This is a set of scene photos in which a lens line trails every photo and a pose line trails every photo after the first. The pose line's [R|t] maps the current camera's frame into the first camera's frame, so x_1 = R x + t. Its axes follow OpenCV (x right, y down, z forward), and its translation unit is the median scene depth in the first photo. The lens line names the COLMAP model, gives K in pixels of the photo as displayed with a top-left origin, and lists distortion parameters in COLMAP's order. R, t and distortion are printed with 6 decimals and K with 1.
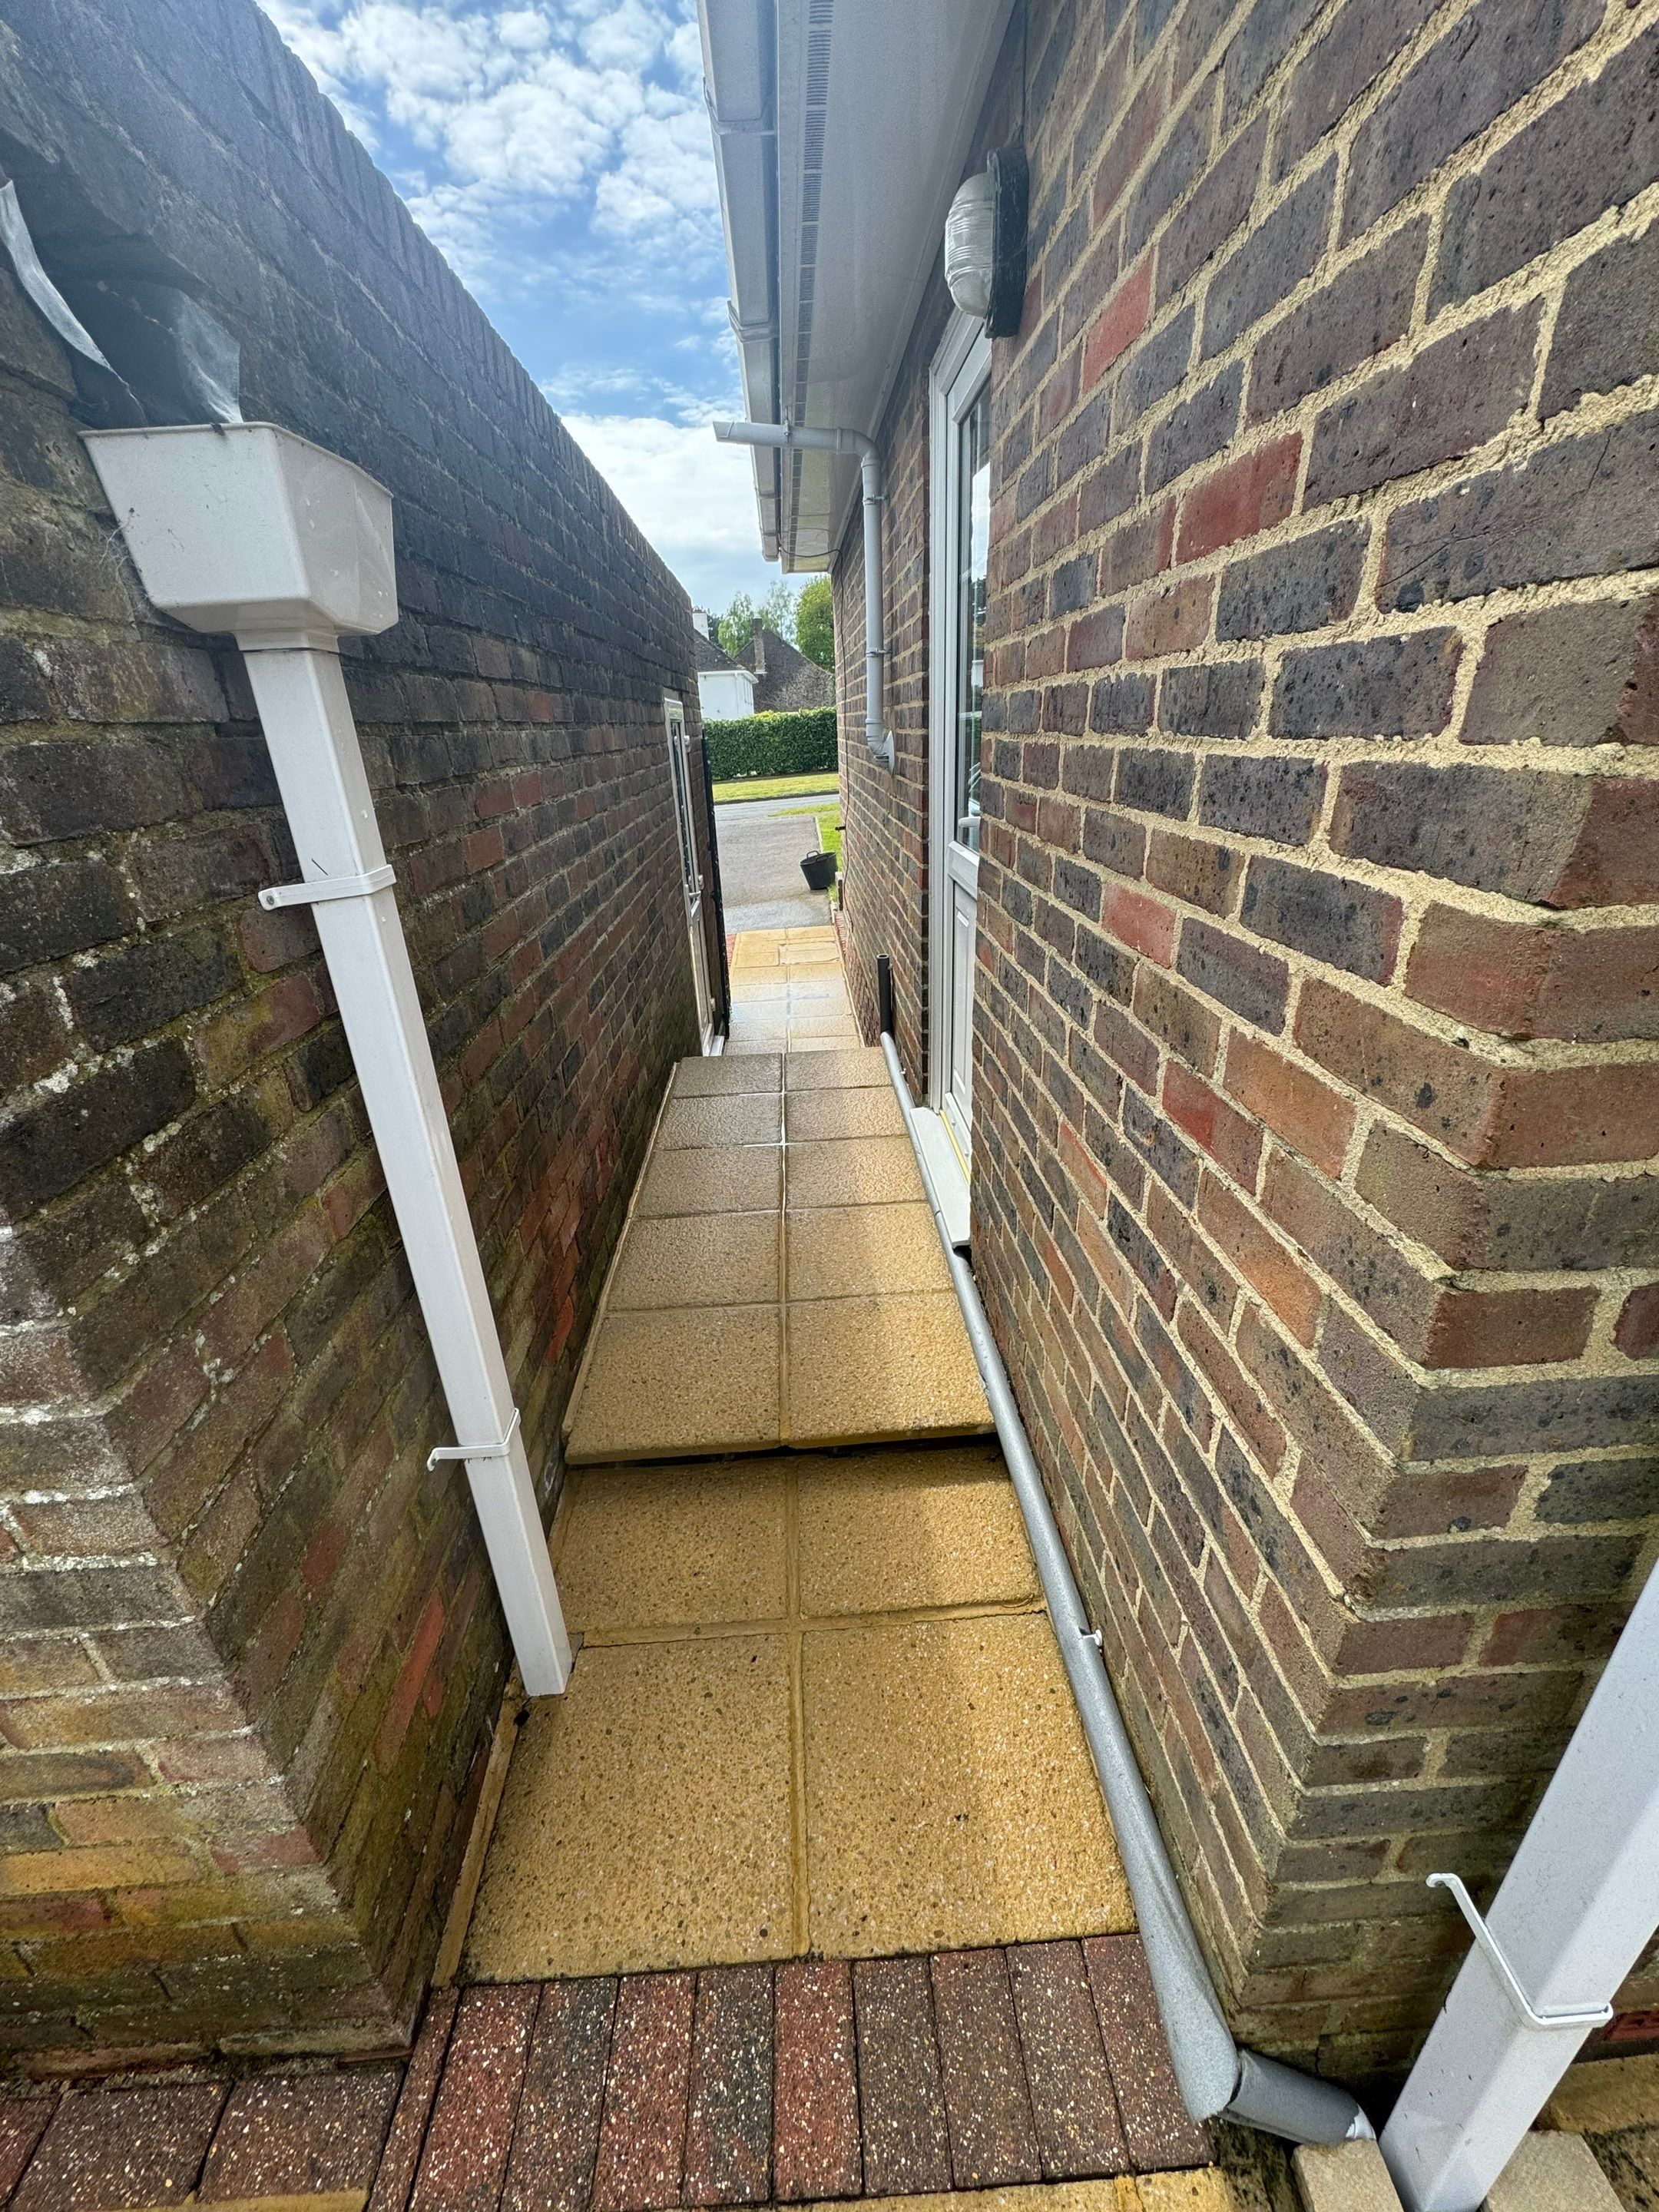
lens RADIAL K [[871.9, 0, 829.5], [0, 871.9, 1106.0], [0, 0, 1]] dist [-0.003431, 0.000290]
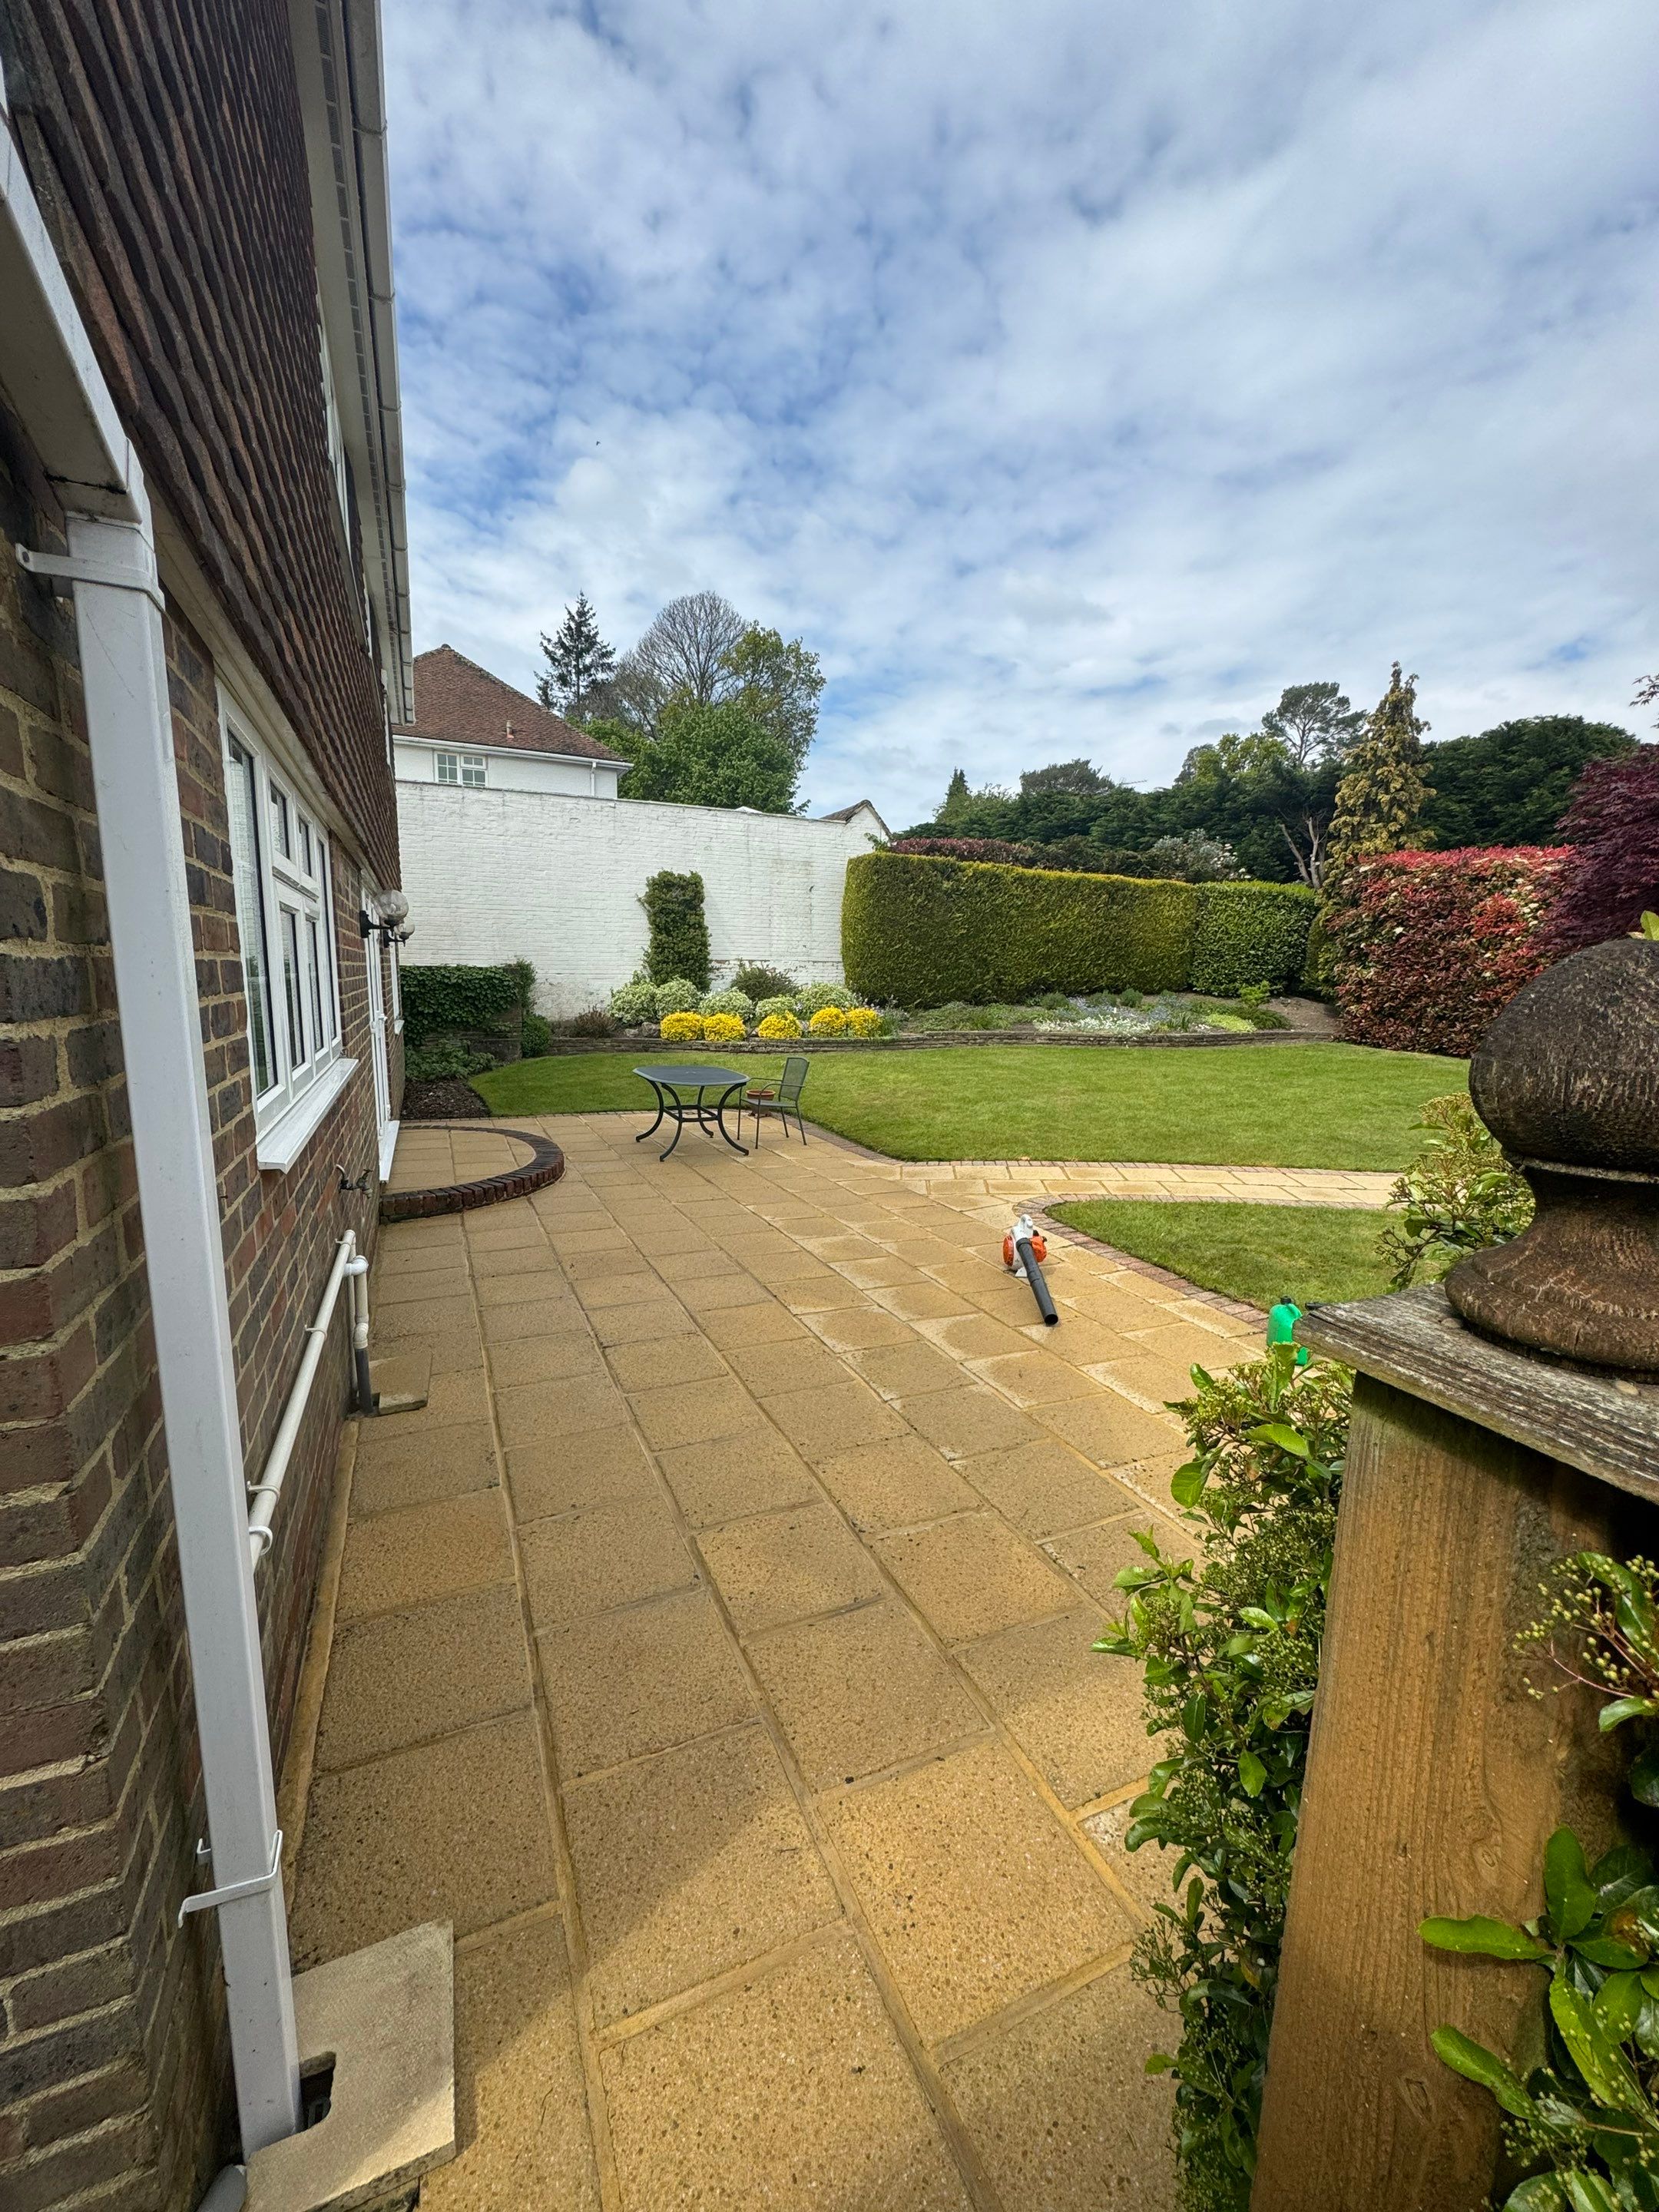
lens RADIAL K [[871.9, 0, 829.5], [0, 871.9, 1106.0], [0, 0, 1]] dist [-0.003431, 0.000290]
pose [[-0.371995, -0.108623, 0.921857, -0.622694], [0.369796, 0.893574, 0.254514, -0.164225], [-0.851393, 0.435577, -0.292237, -0.012488]]
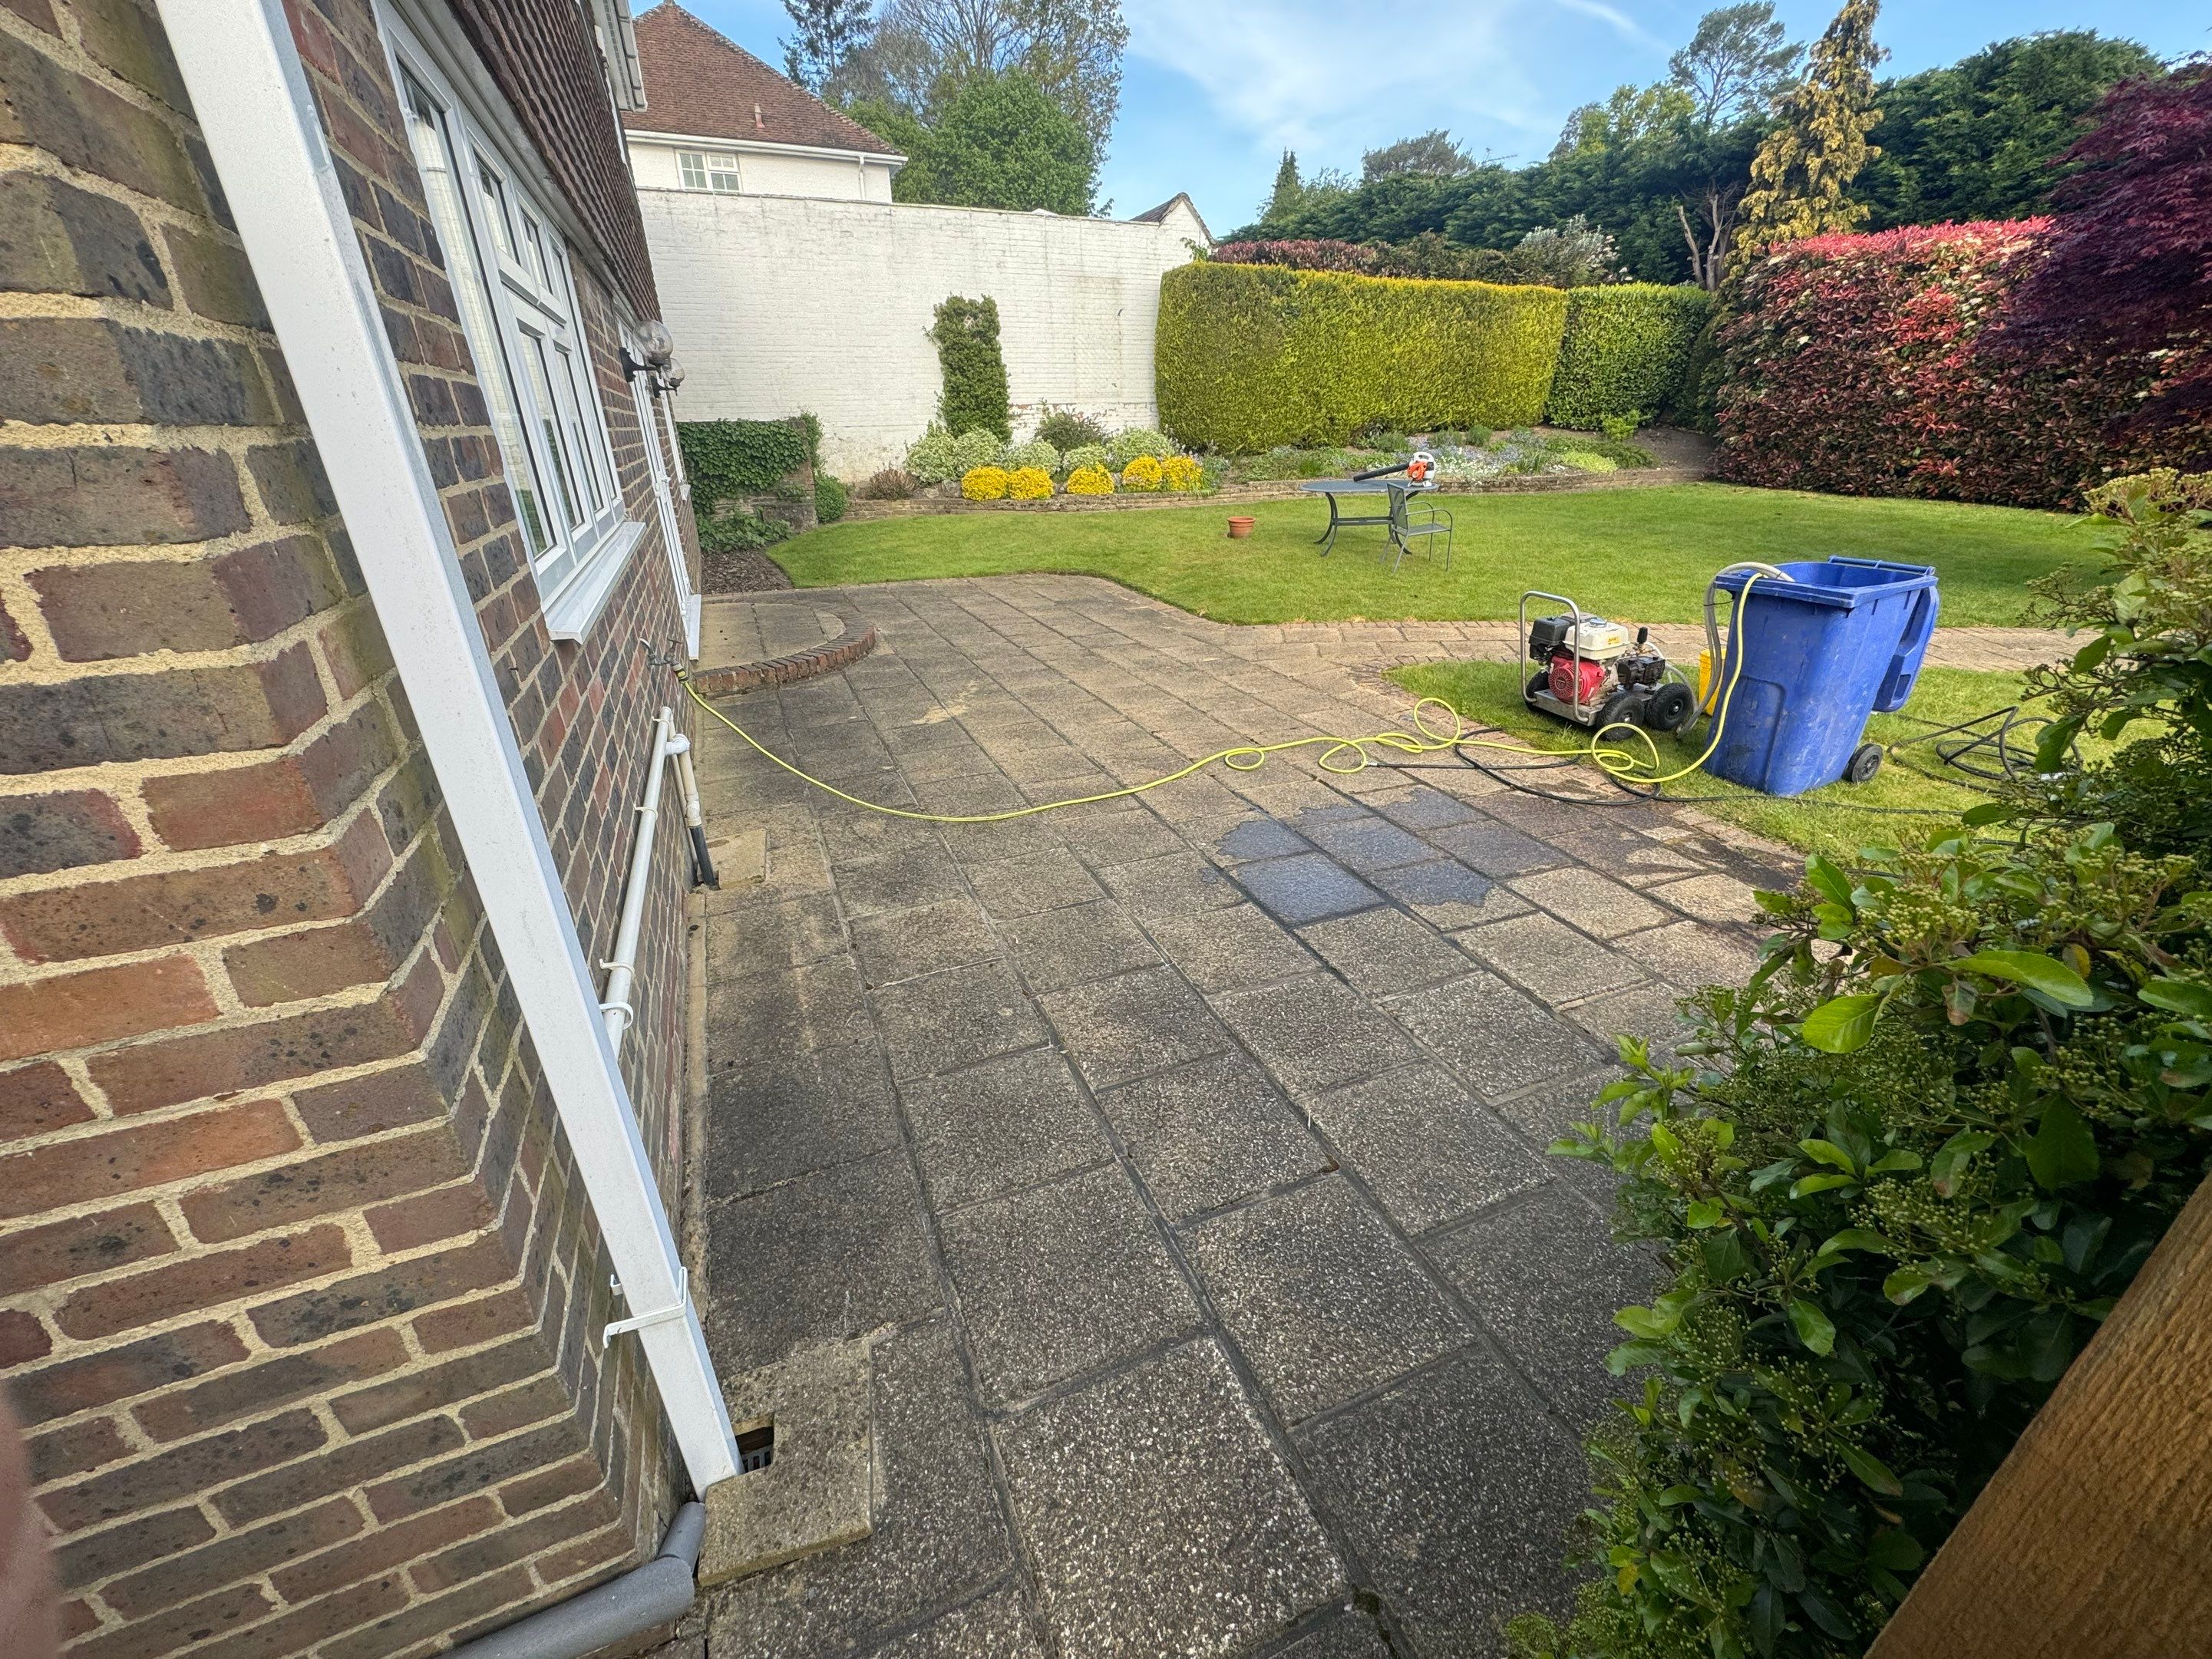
lens RADIAL K [[871.8, 0, 1104.5], [0, 871.8, 826.0], [0, 0, 1]] dist [-0.003431, 0.000290]
pose [[-0.339373, -0.357083, 0.870240, -0.437243], [0.401280, 0.781782, 0.477276, -0.115160], [-0.850764, 0.511185, -0.122026, 0.018020]]
